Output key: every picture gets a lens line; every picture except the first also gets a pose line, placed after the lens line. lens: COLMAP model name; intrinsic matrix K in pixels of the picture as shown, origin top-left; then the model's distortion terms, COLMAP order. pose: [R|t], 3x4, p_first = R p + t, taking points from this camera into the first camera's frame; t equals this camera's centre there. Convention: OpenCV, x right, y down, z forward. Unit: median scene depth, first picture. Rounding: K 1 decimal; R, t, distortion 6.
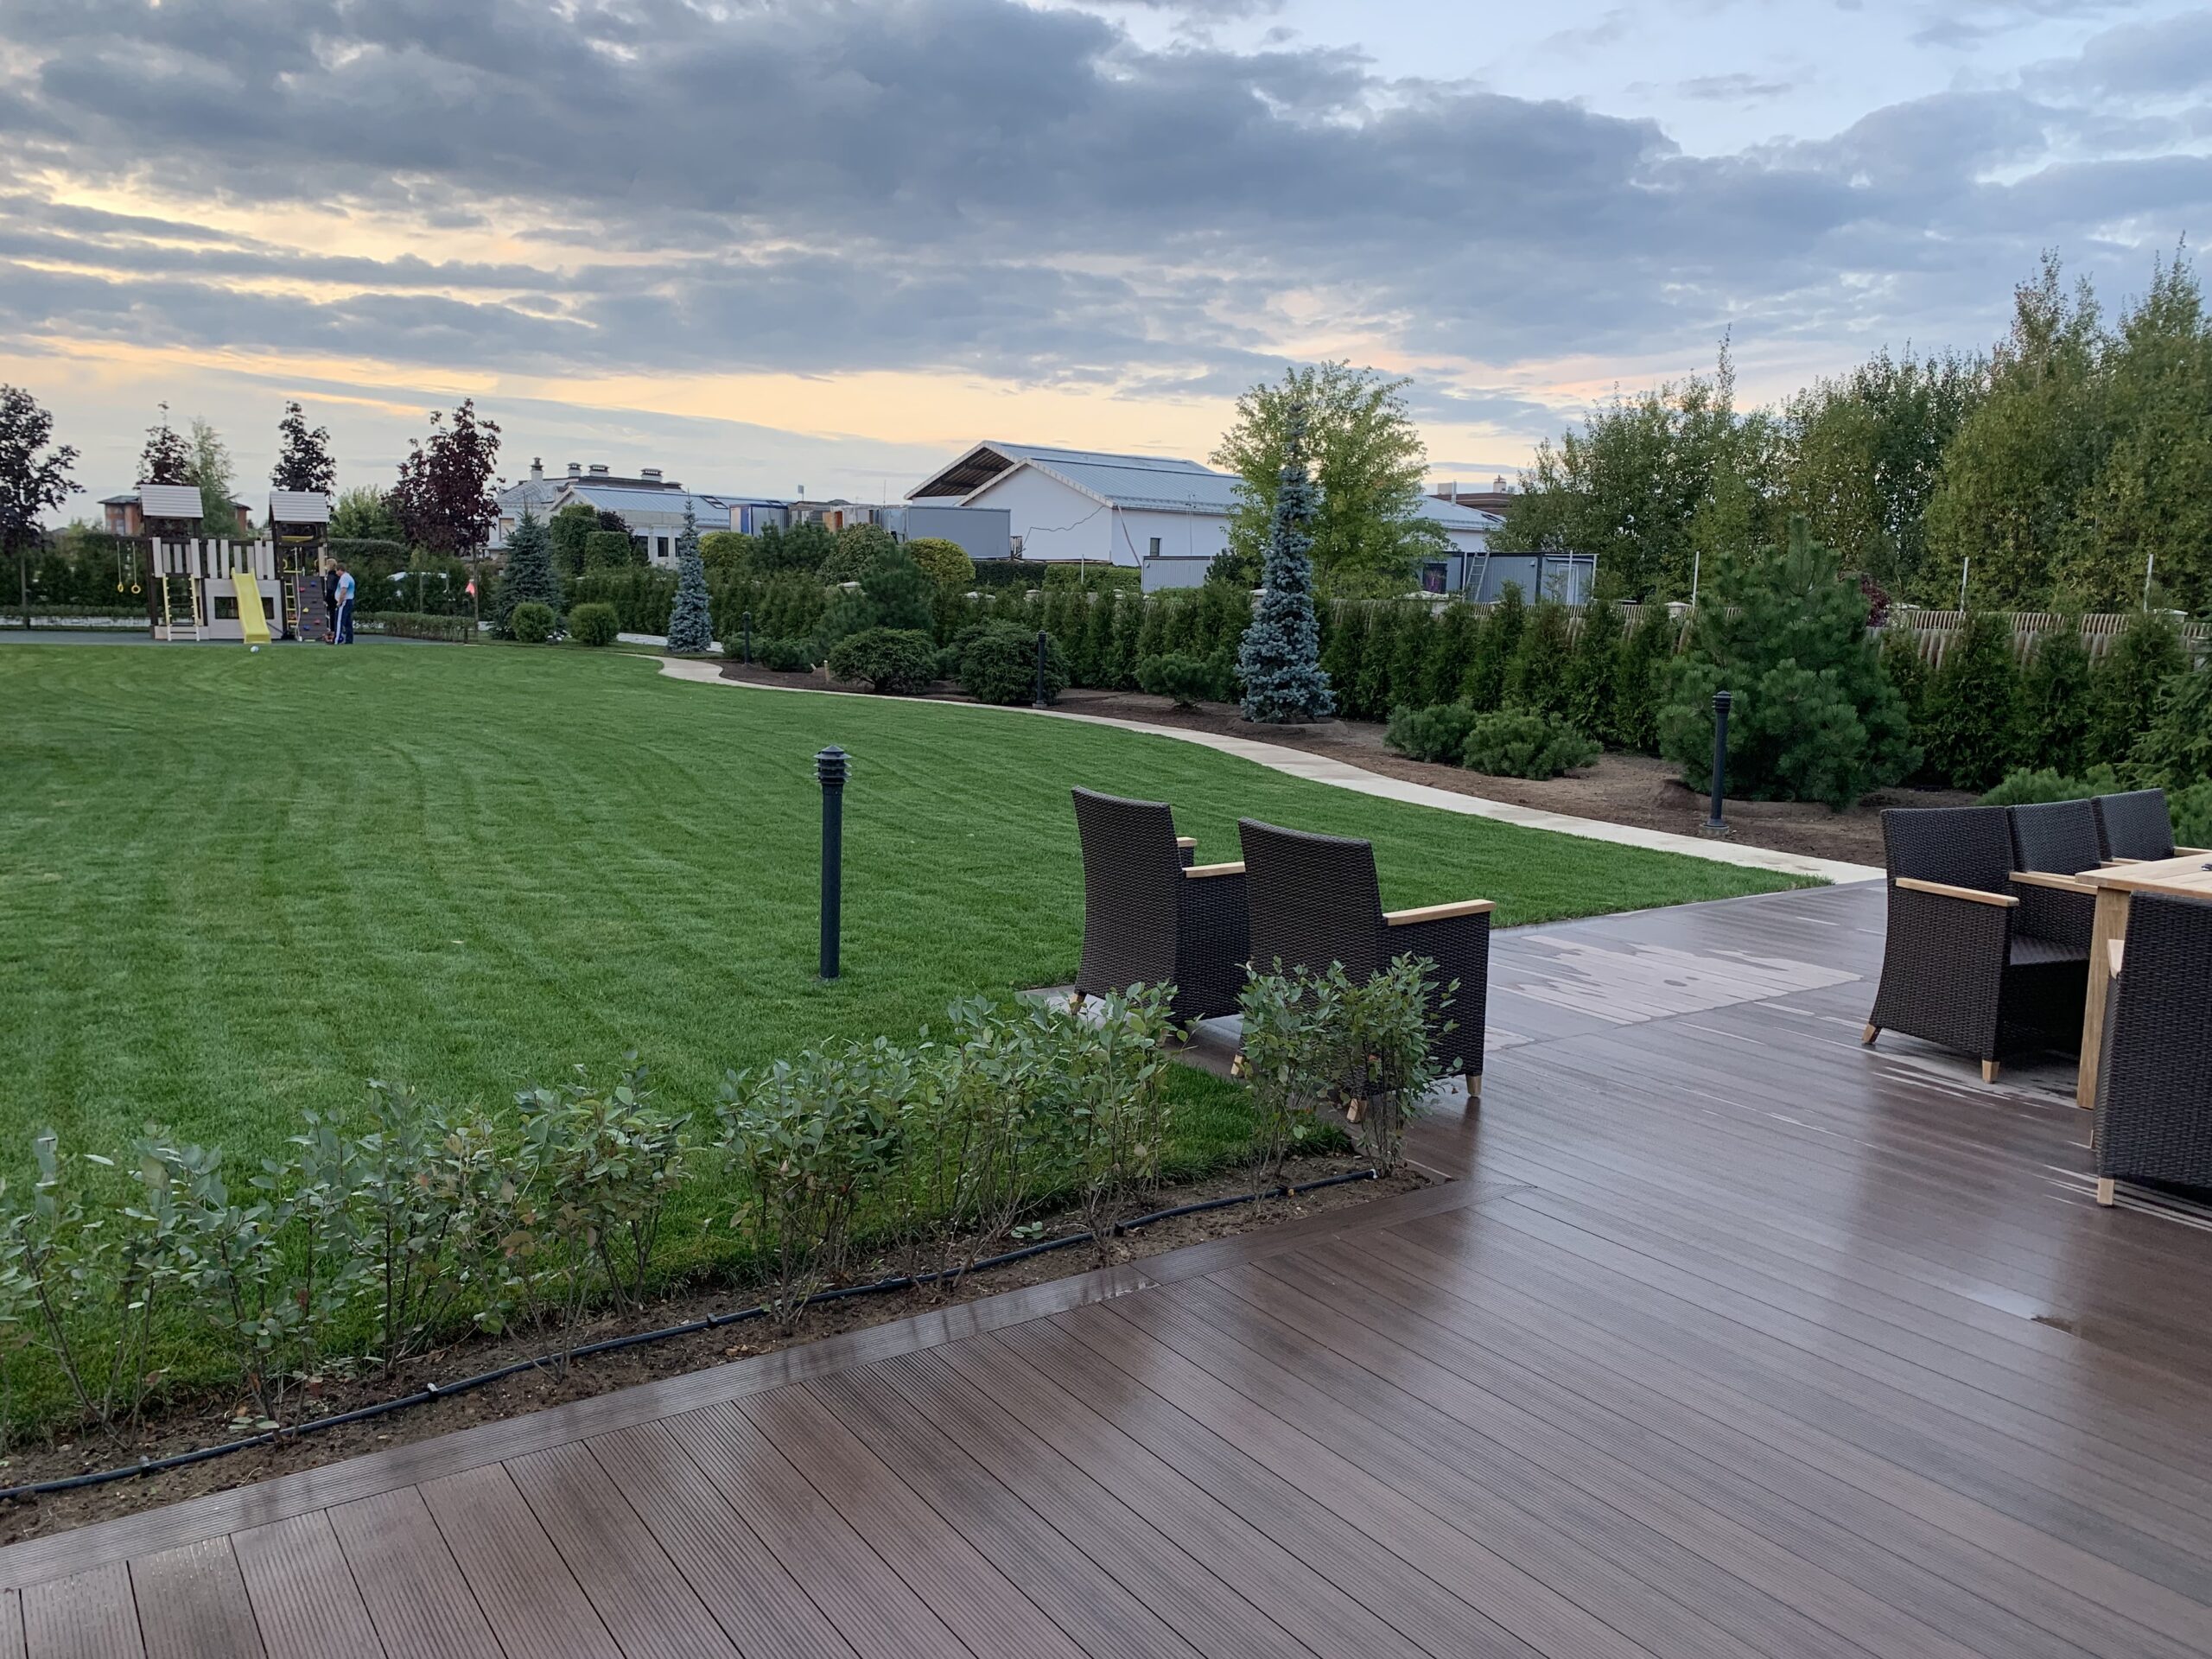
lens RADIAL K [[1671.5, 0, 1094.1], [0, 1671.5, 829.8], [0, 0, 1]] dist [0.039537, -0.043952]
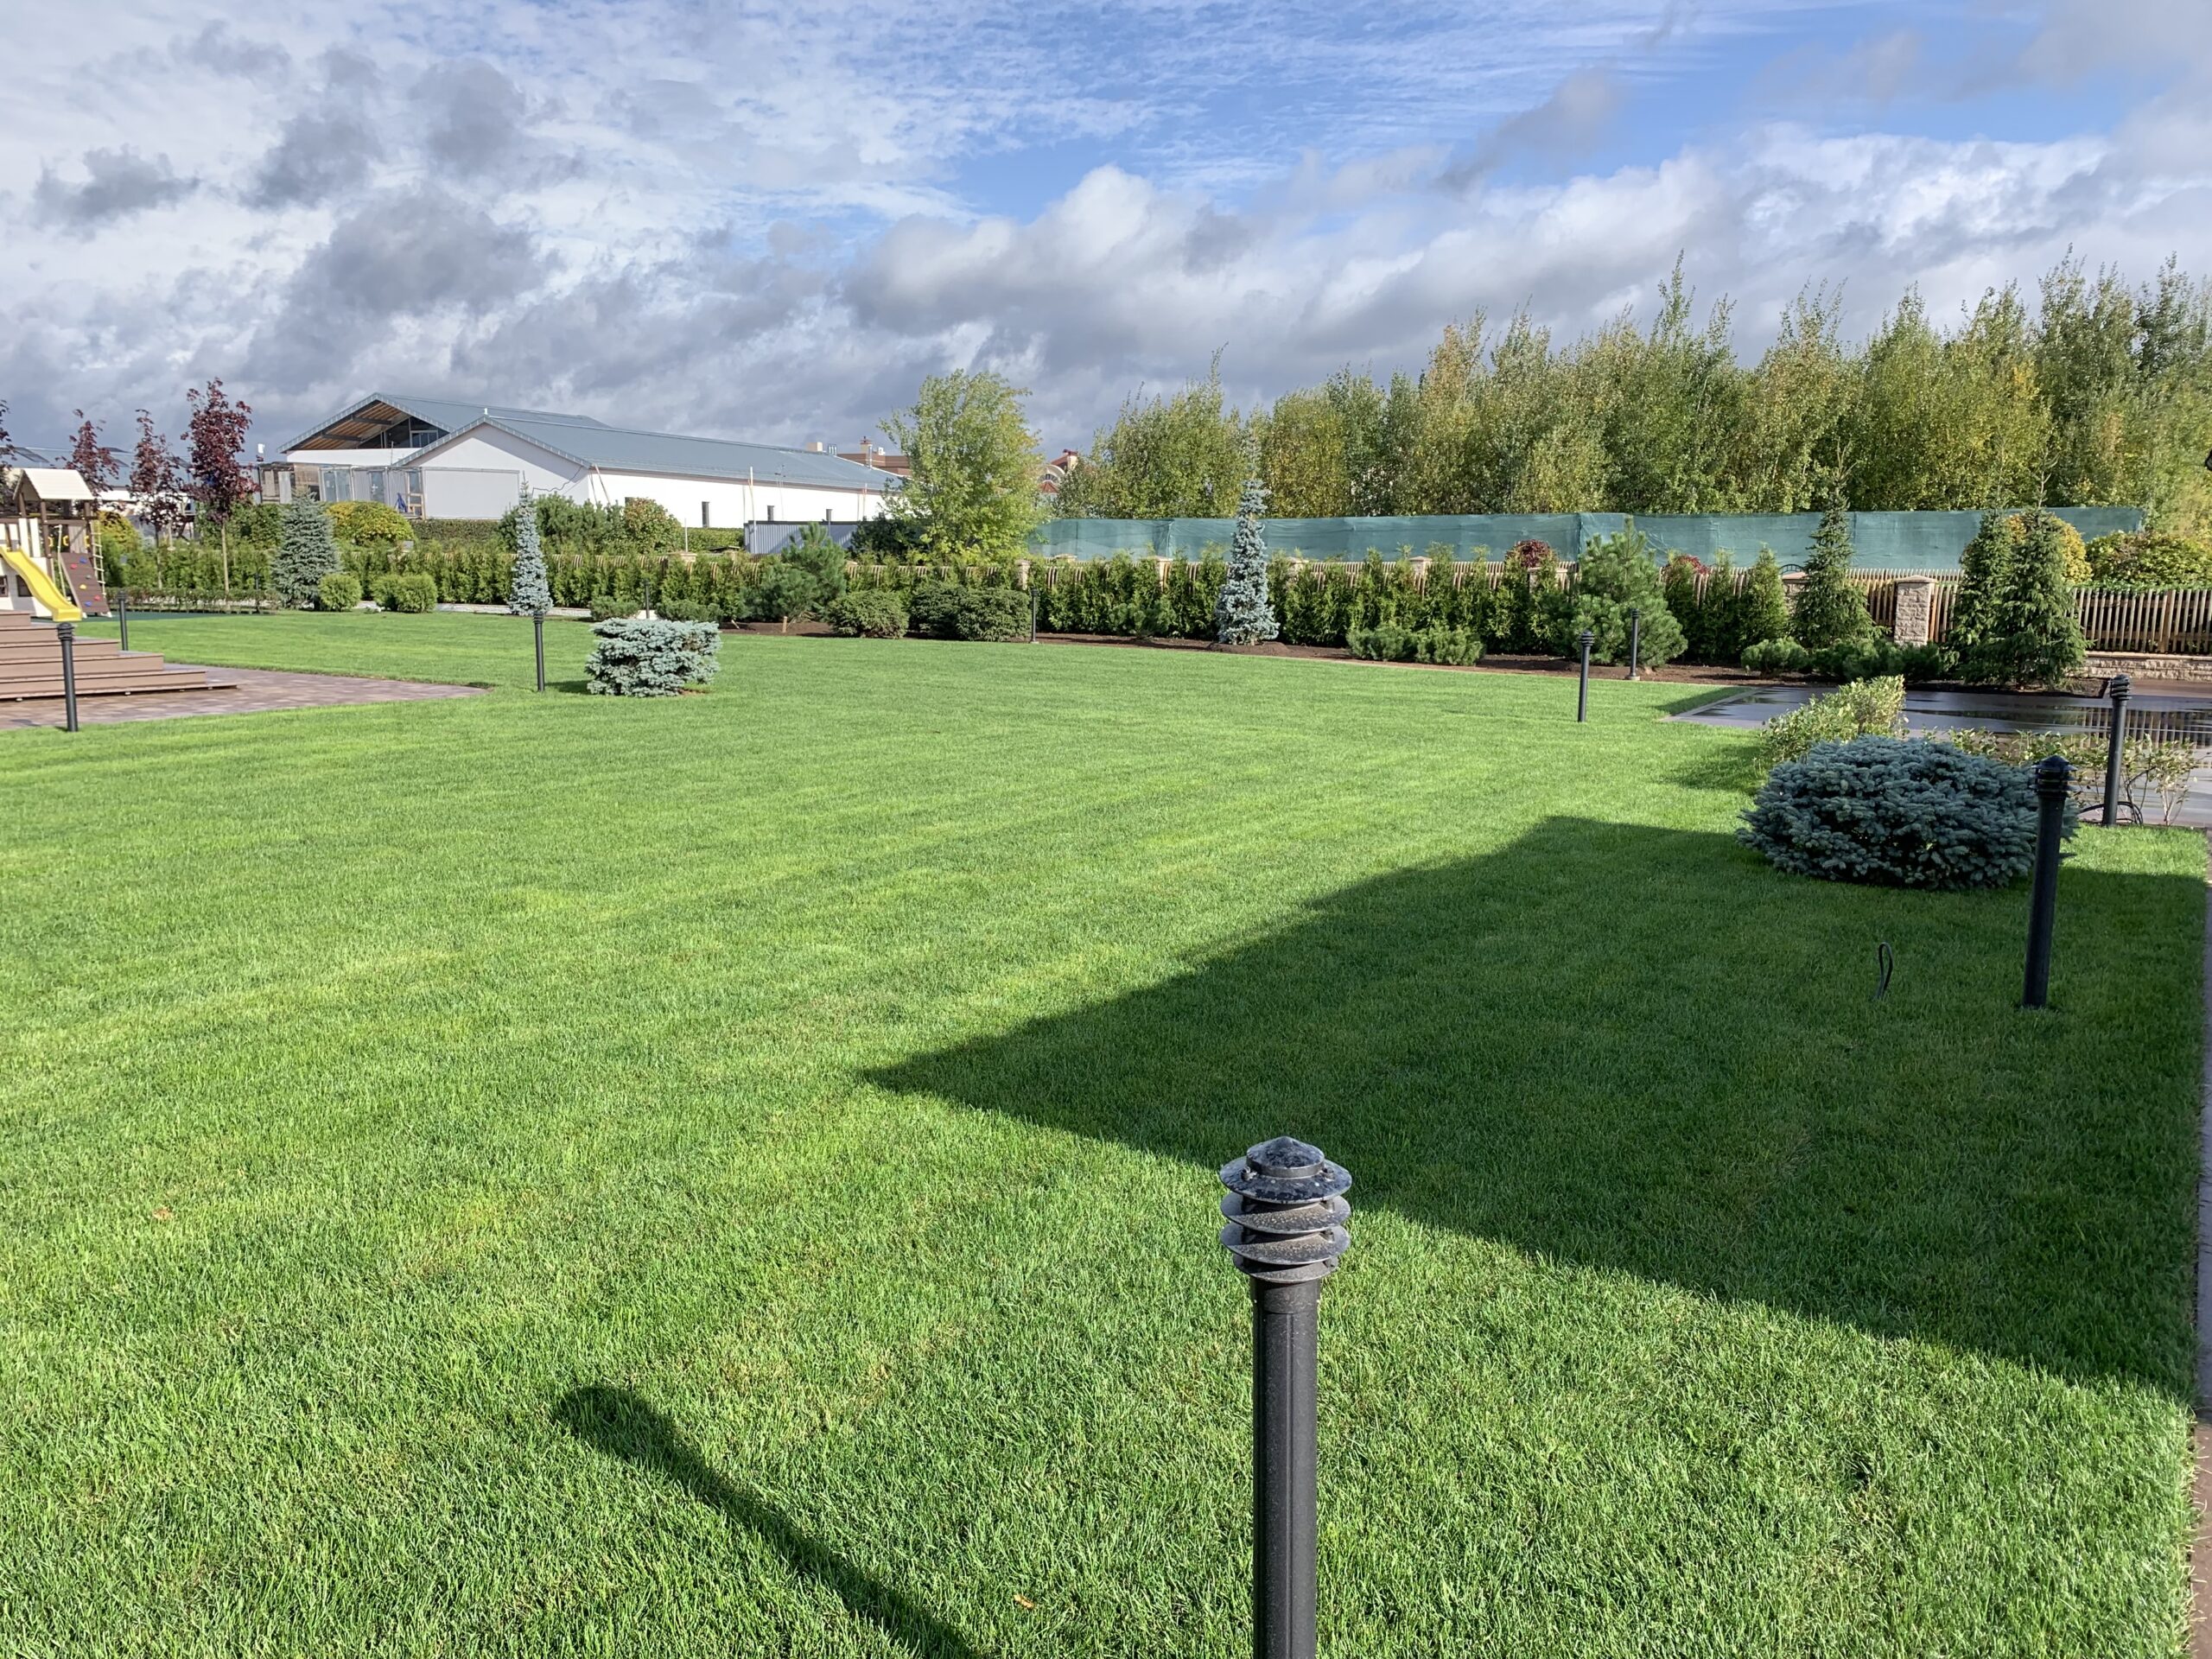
lens RADIAL K [[1671.5, 0, 1105.3], [0, 1671.5, 813.0], [0, 0, 1]] dist [0.039537, -0.043952]
pose [[0.910264, -0.078884, 0.406445, -0.336541], [0.070852, 0.996880, 0.034798, 0.010726], [-0.407922, -0.002878, 0.913012, -0.170499]]
